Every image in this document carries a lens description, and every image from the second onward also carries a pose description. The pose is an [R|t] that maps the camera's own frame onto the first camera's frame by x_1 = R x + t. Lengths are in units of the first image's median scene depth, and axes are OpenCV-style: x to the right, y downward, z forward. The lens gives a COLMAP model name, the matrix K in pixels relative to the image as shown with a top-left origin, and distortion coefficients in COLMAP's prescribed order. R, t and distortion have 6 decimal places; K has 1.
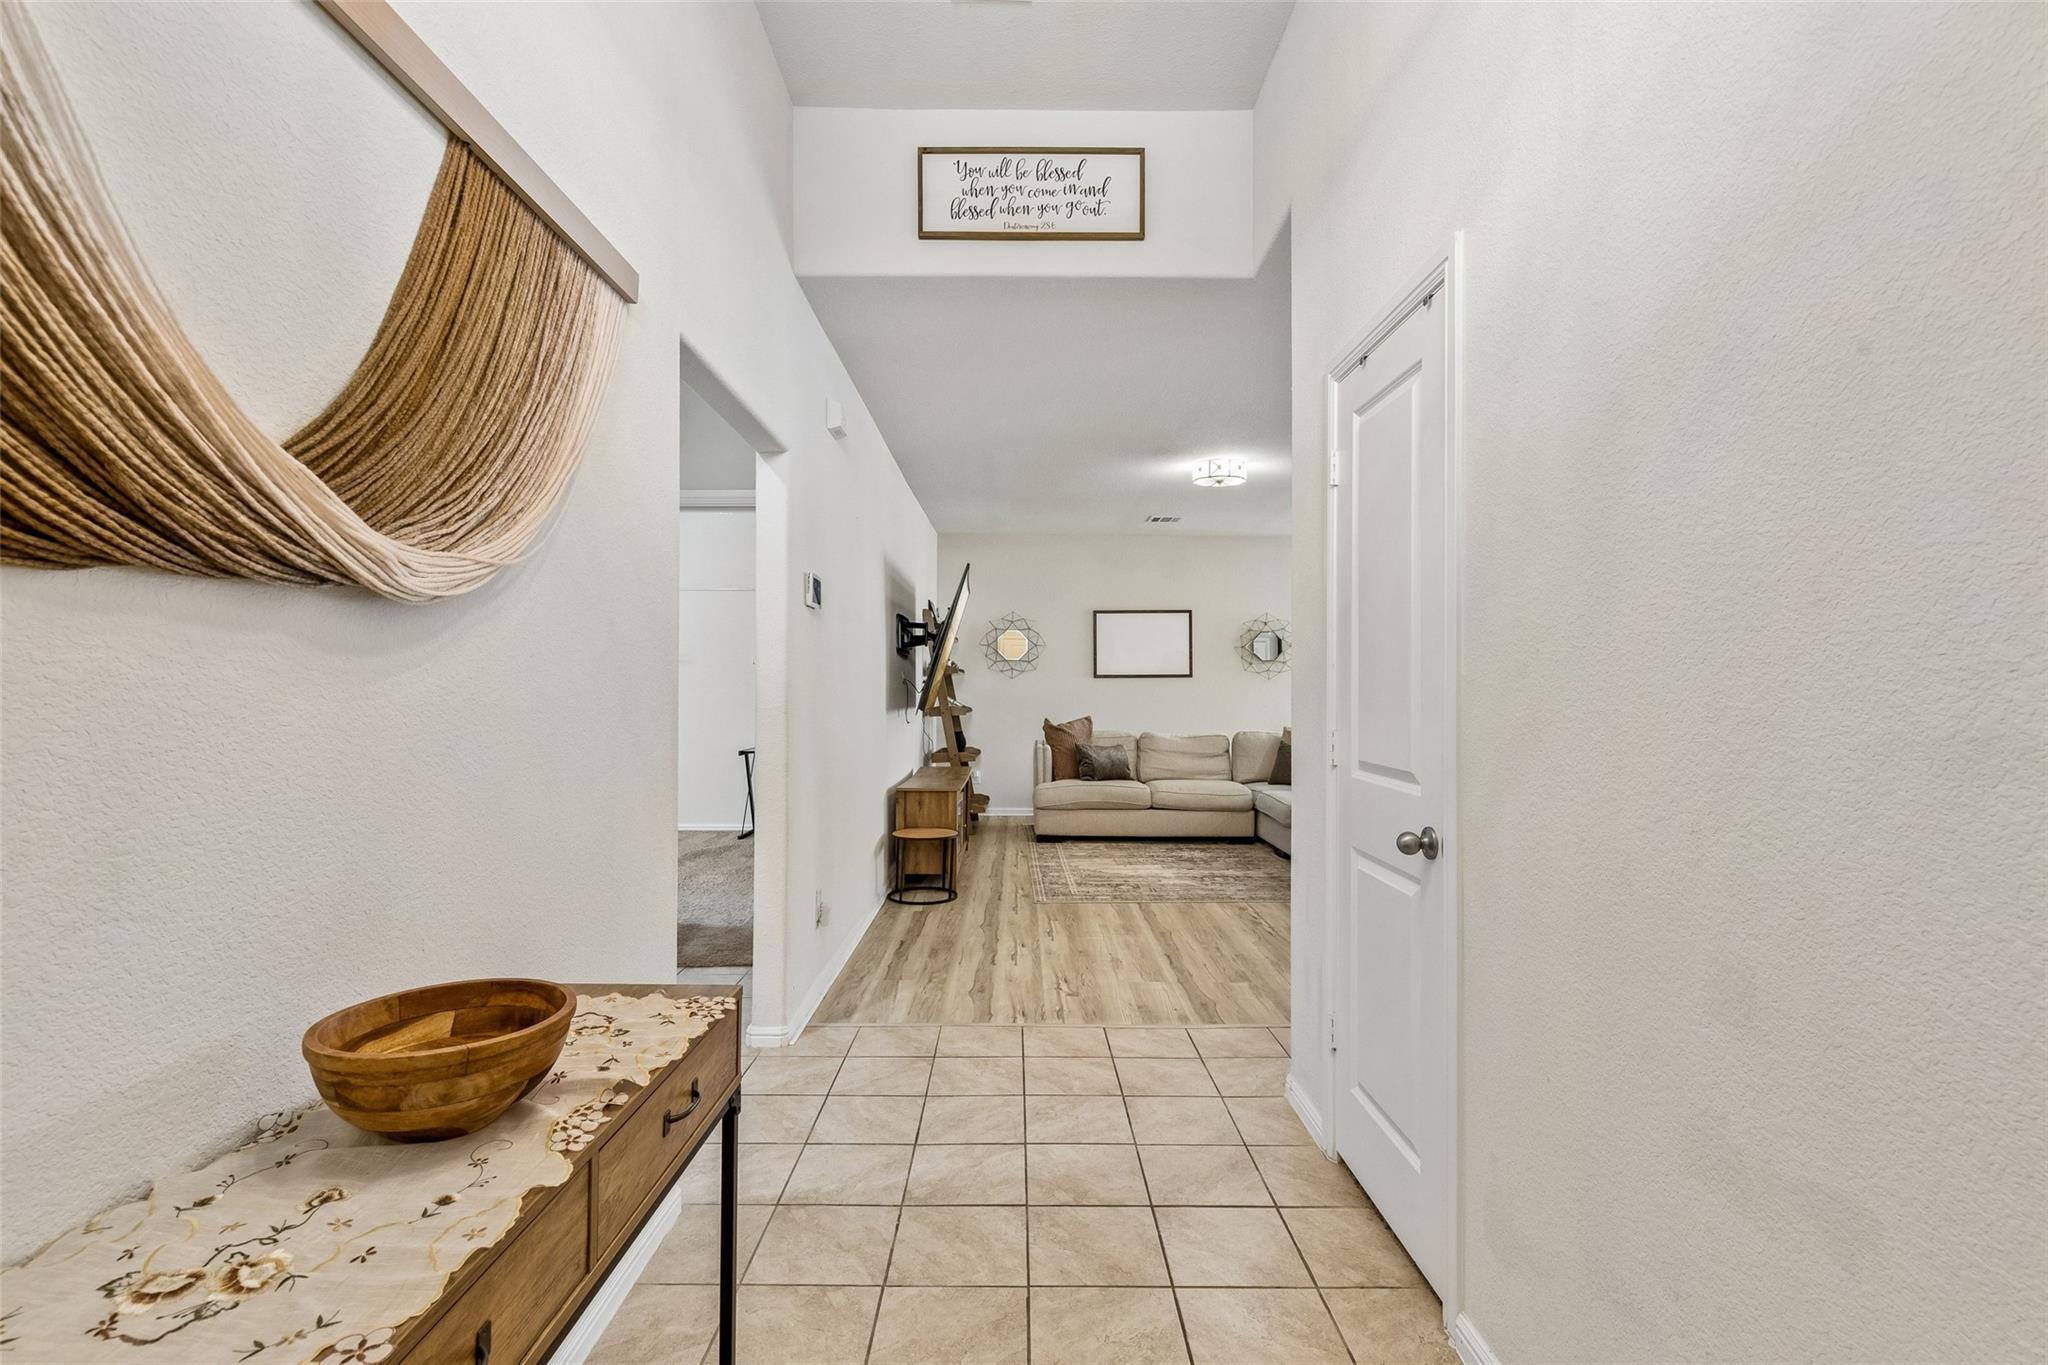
lens RADIAL K [[920.9, 0, 1005.6], [0, 920.9, 677.3], [0, 0, 1]] dist [0.007274, -0.001405]
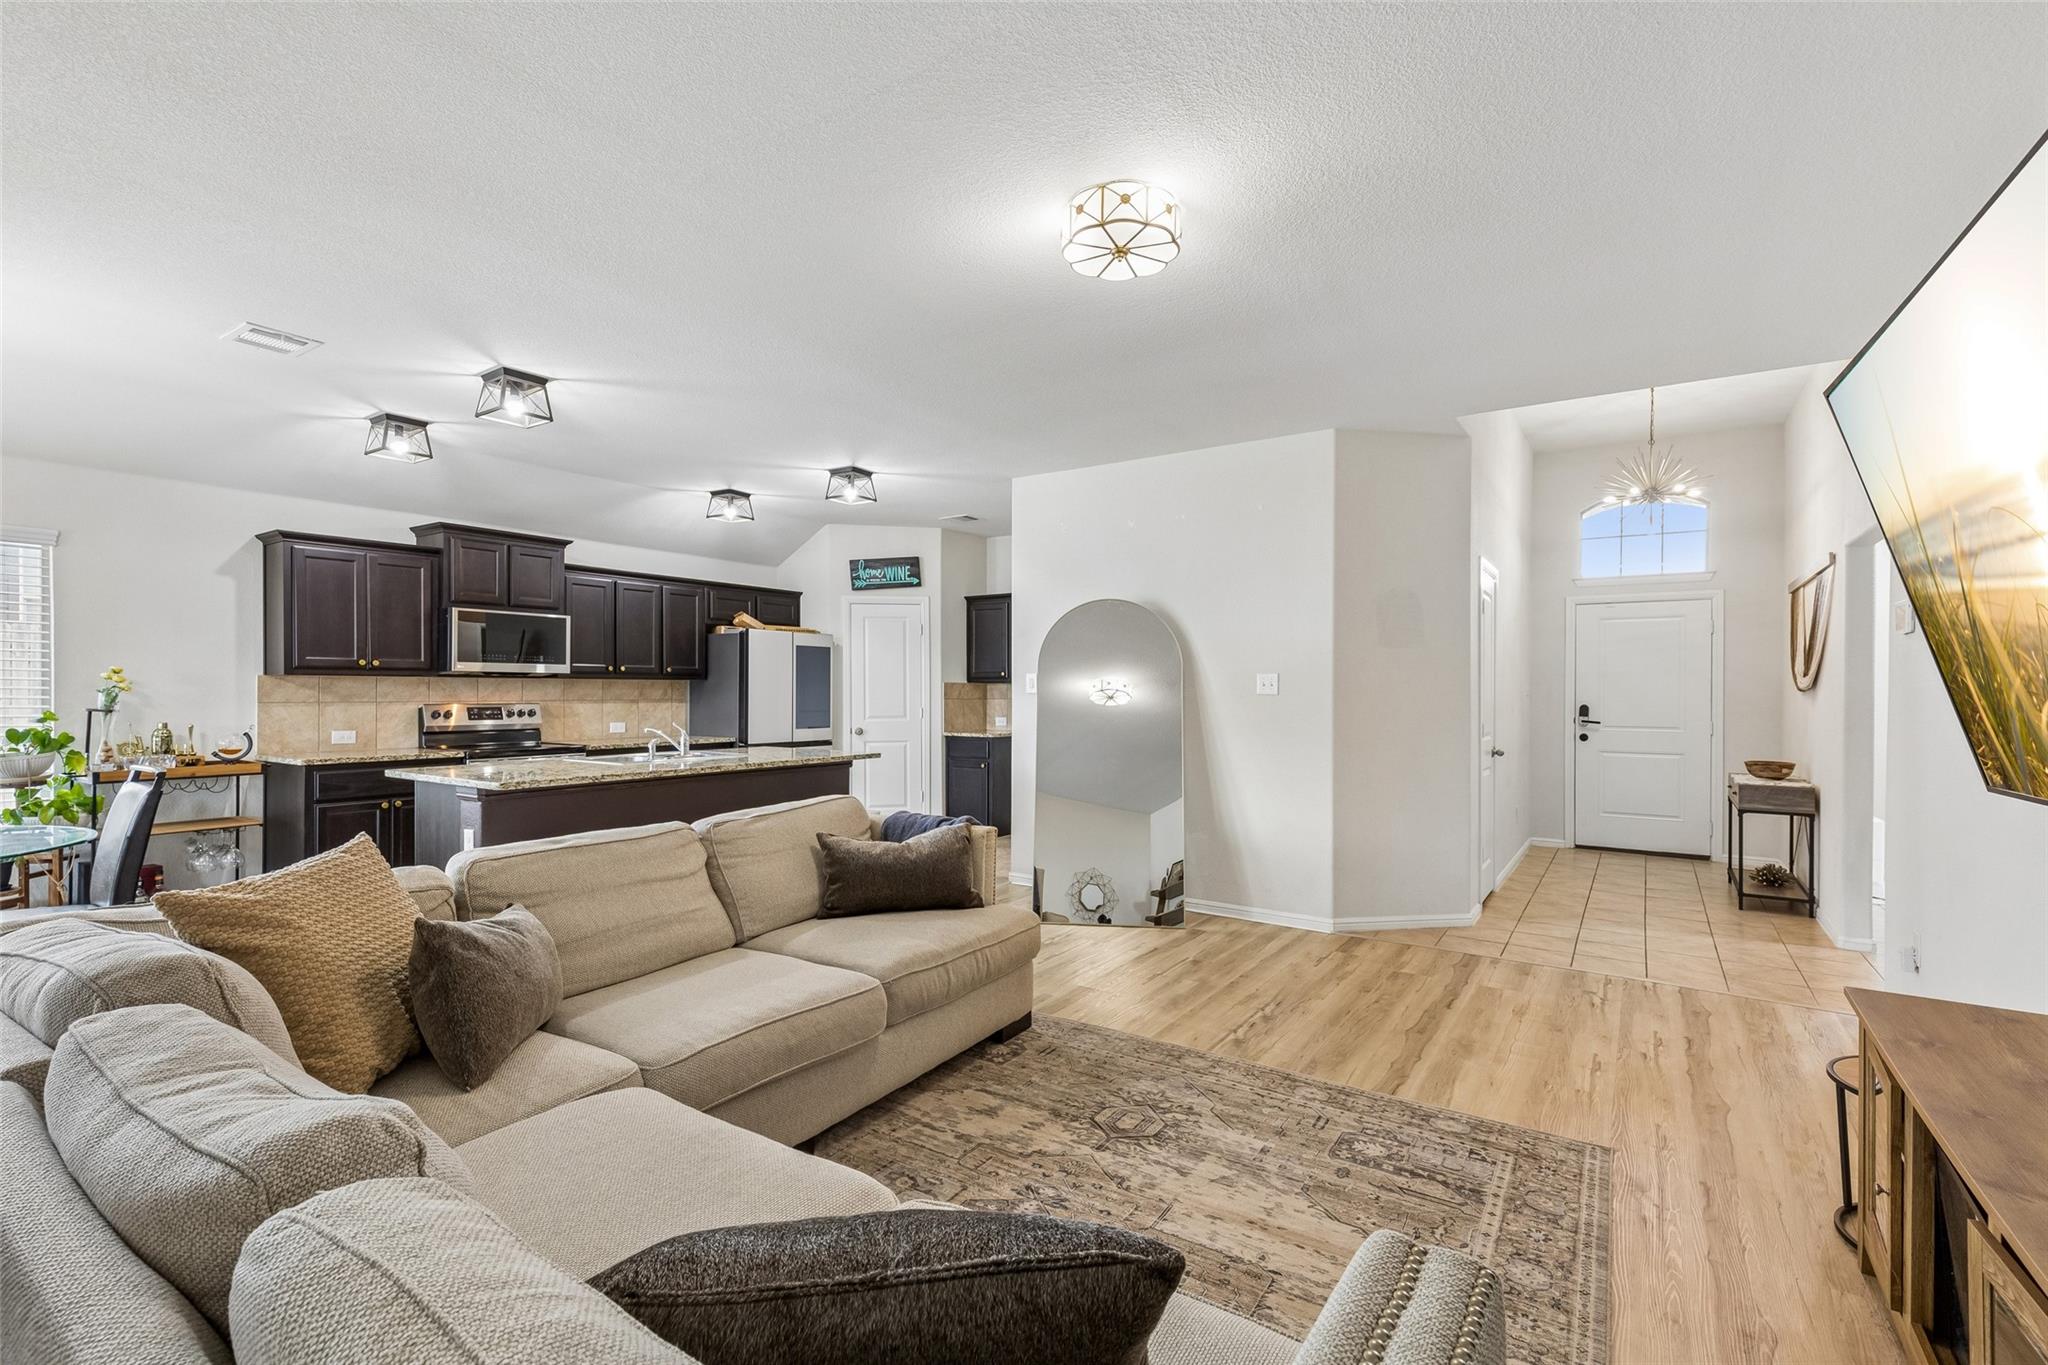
lens RADIAL K [[920.9, 0, 1010.4], [0, 920.9, 688.7], [0, 0, 1]] dist [0.007274, -0.001405]
pose [[-0.831249, -0.008530, 0.555834, 0.018187], [-0.015568, 0.999847, -0.007938, 0.003560], [-0.555682, -0.015252, -0.831255, 1.083719]]
